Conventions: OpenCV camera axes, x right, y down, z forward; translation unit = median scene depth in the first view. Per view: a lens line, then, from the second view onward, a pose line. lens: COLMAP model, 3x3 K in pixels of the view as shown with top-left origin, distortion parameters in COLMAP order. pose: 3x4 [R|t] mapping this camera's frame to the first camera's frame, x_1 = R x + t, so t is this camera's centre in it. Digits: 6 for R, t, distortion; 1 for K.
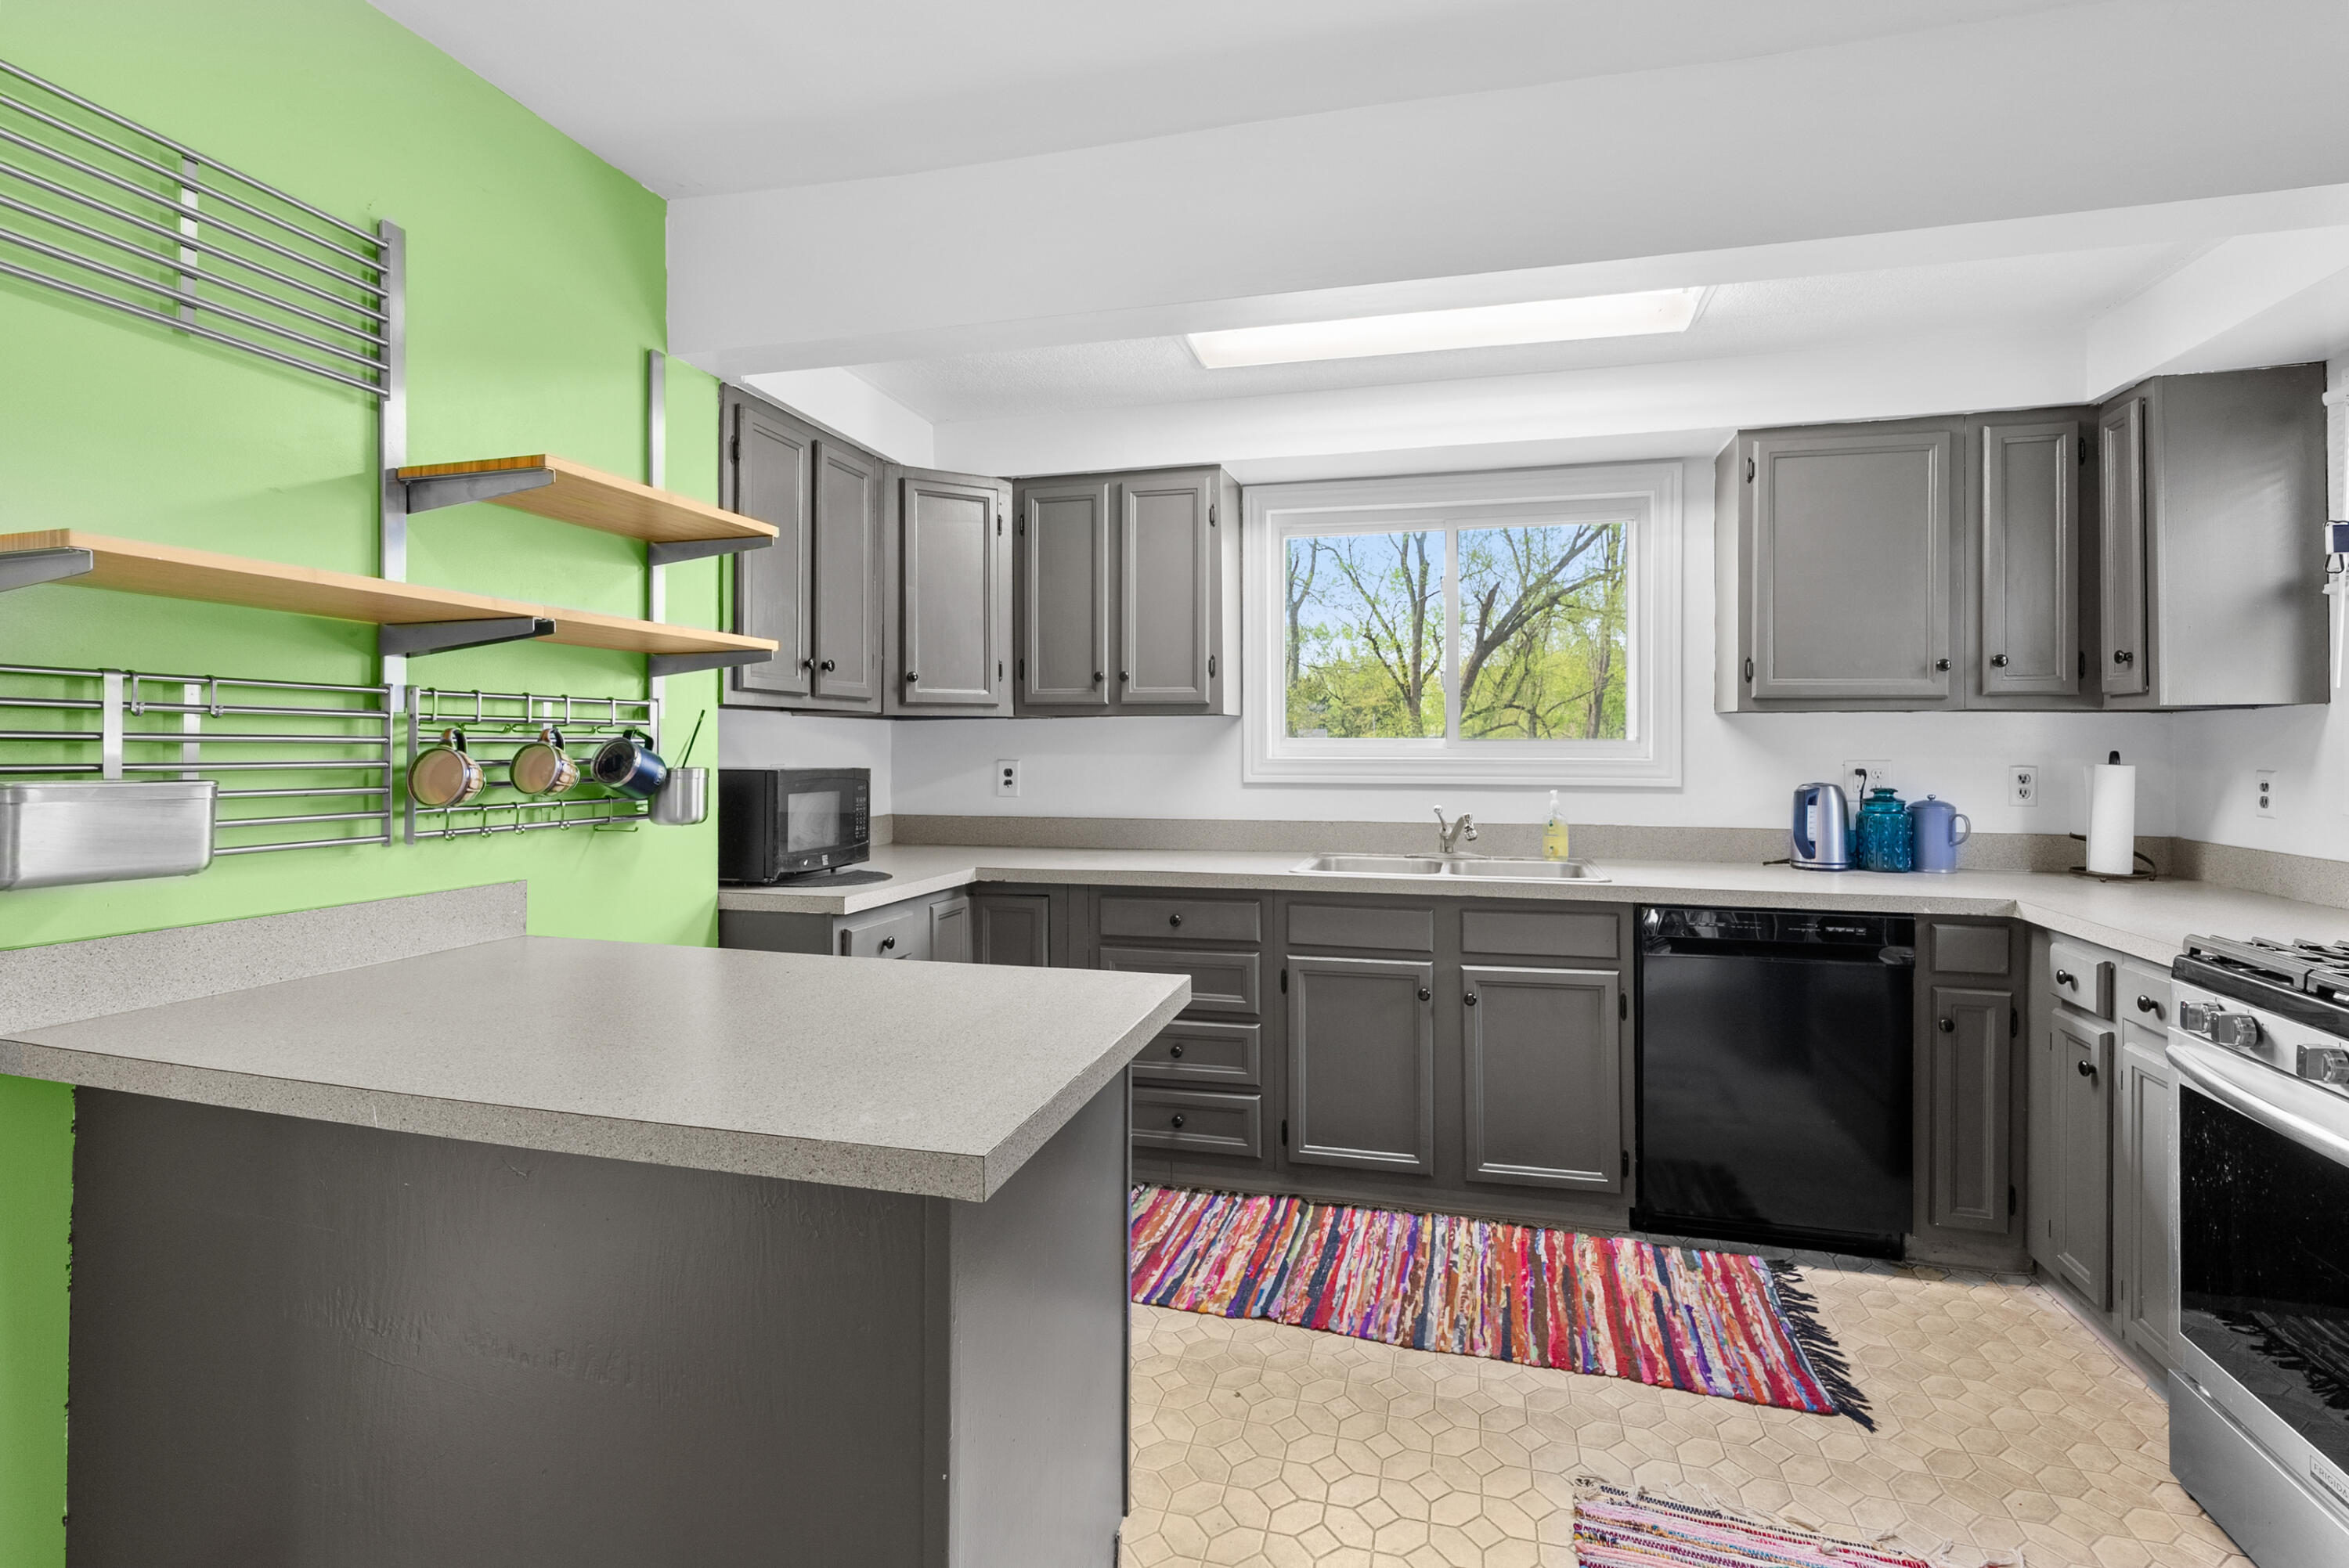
lens RADIAL K [[1083.9, 0, 1171.7], [0, 1083.9, 722.0], [0, 0, 1]] dist [-0.012361, 0.002036]
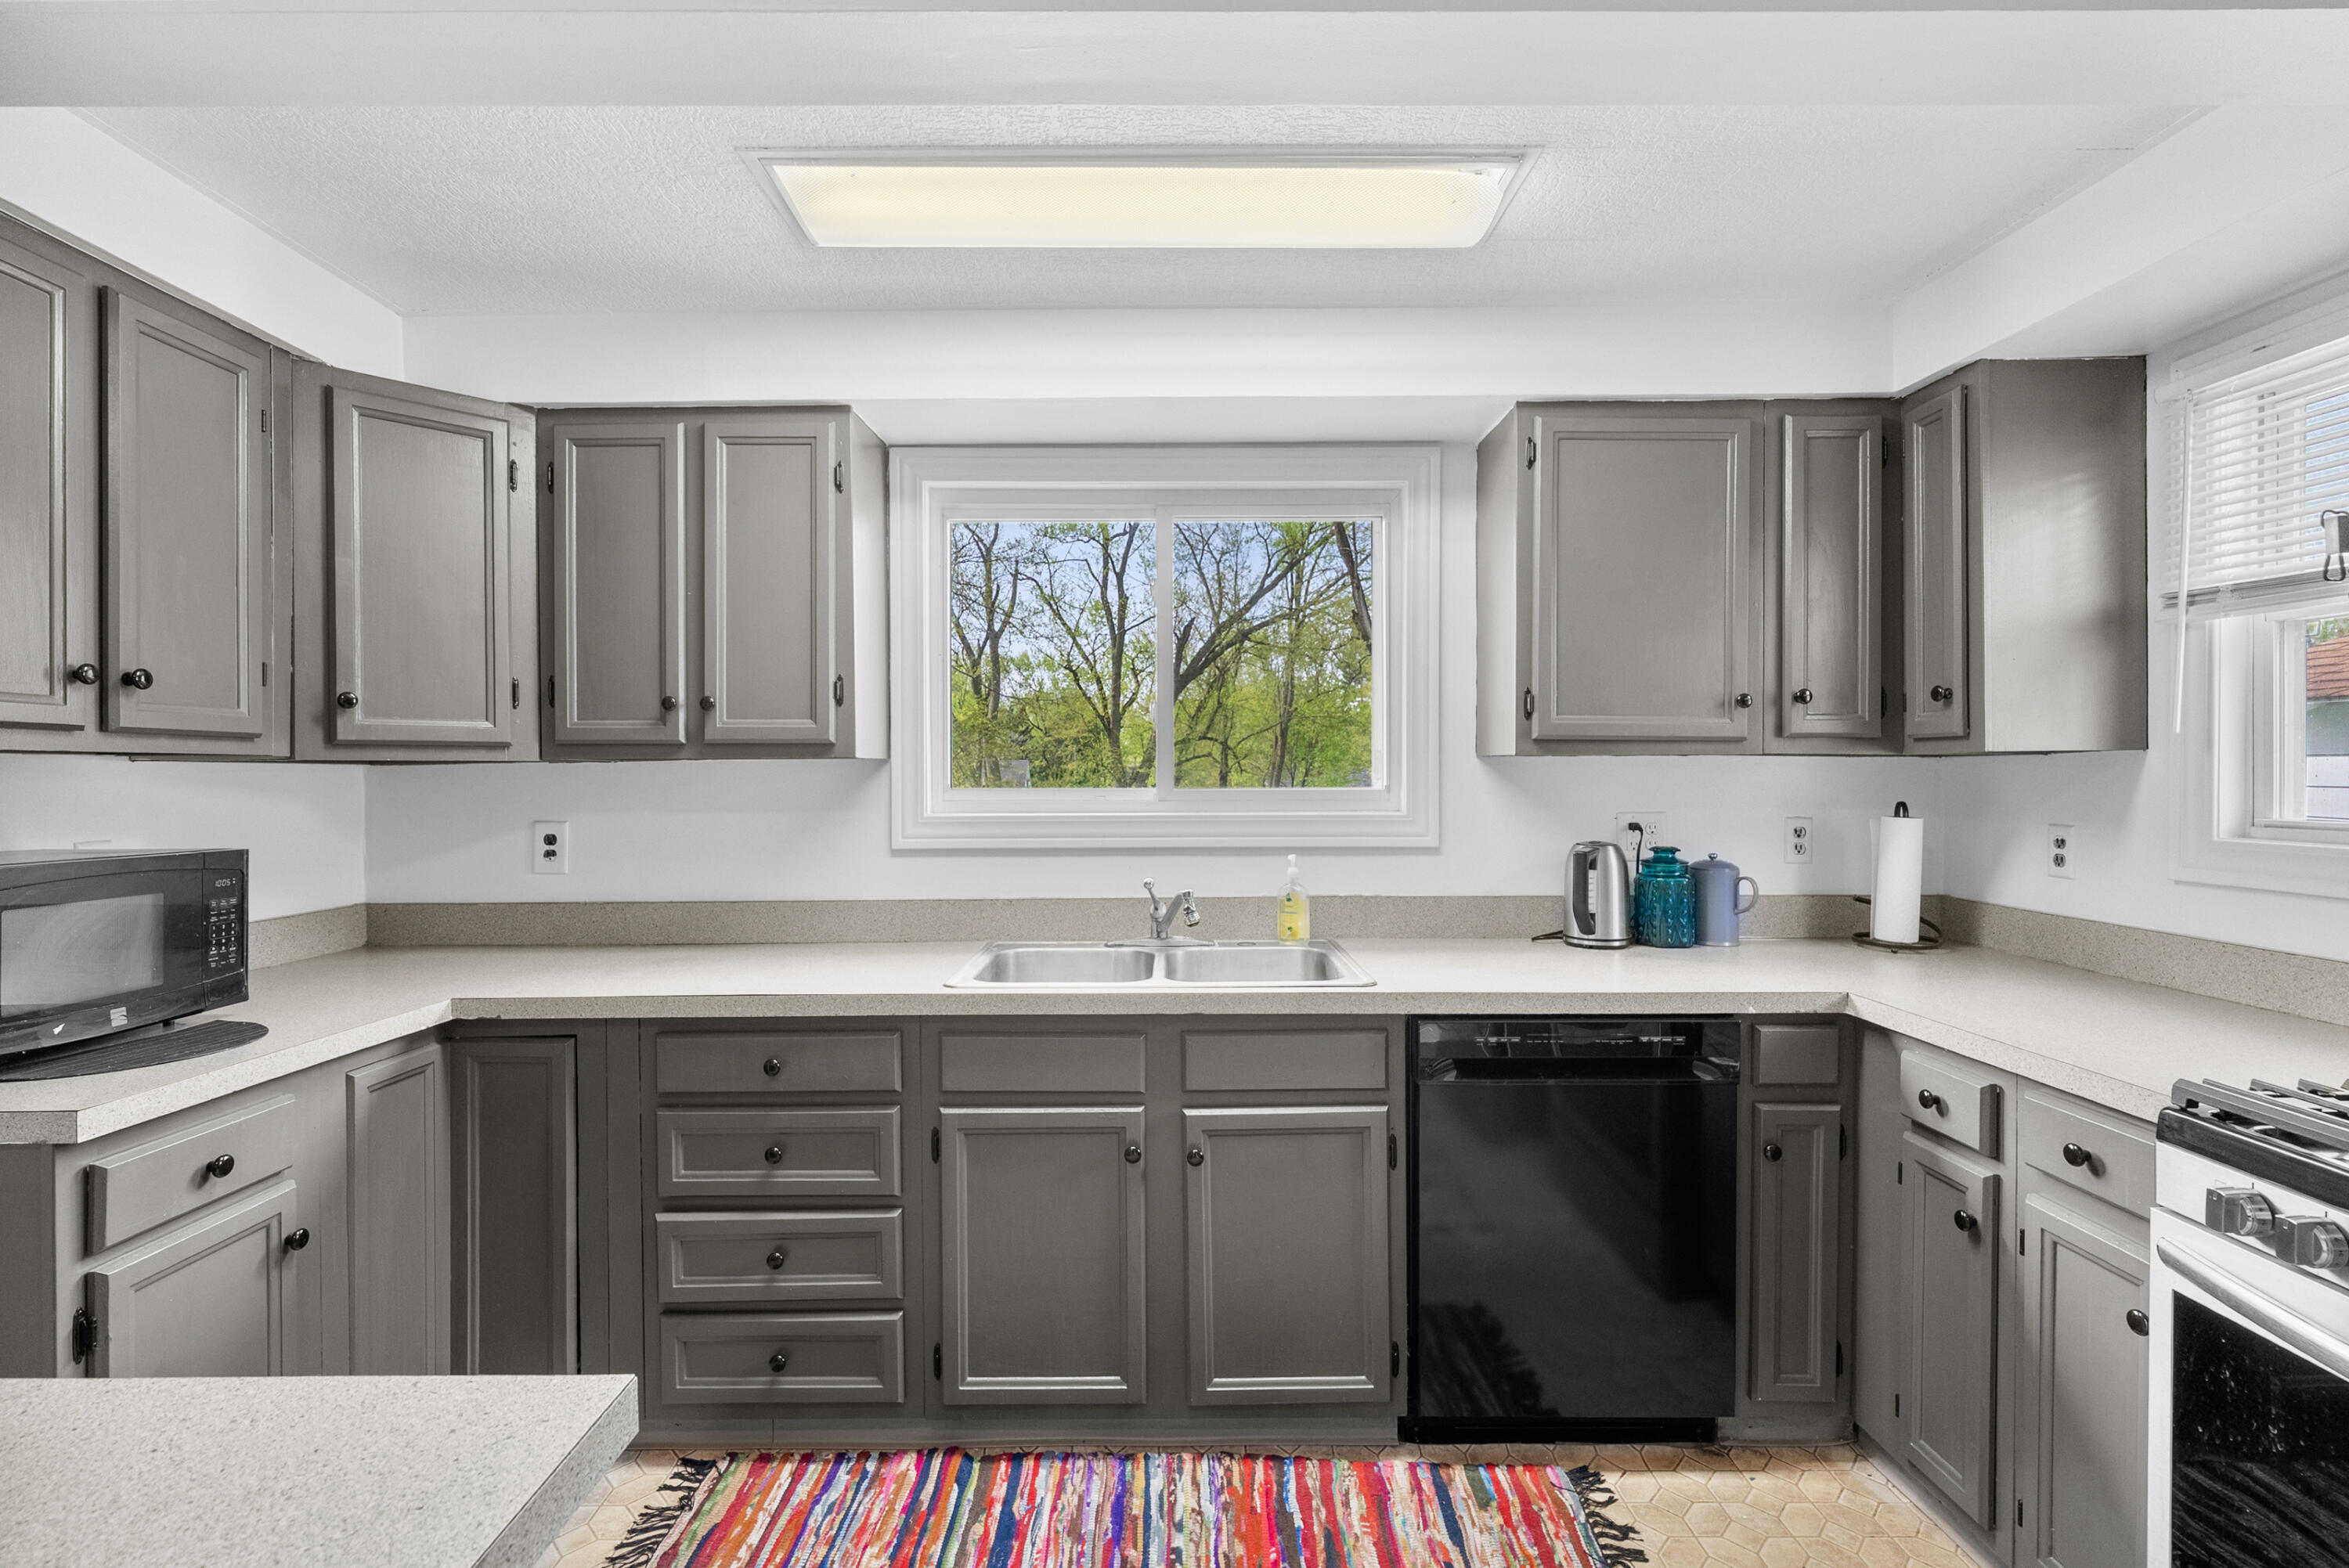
lens RADIAL K [[1083.9, 0, 1165.5], [0, 1083.9, 775.9], [0, 0, 1]] dist [-0.012361, 0.002036]
pose [[0.964388, -0.005801, 0.264429, 0.064998], [0.000187, 0.999774, 0.021250, -0.012309], [-0.264493, -0.020444, 0.964171, 0.303298]]
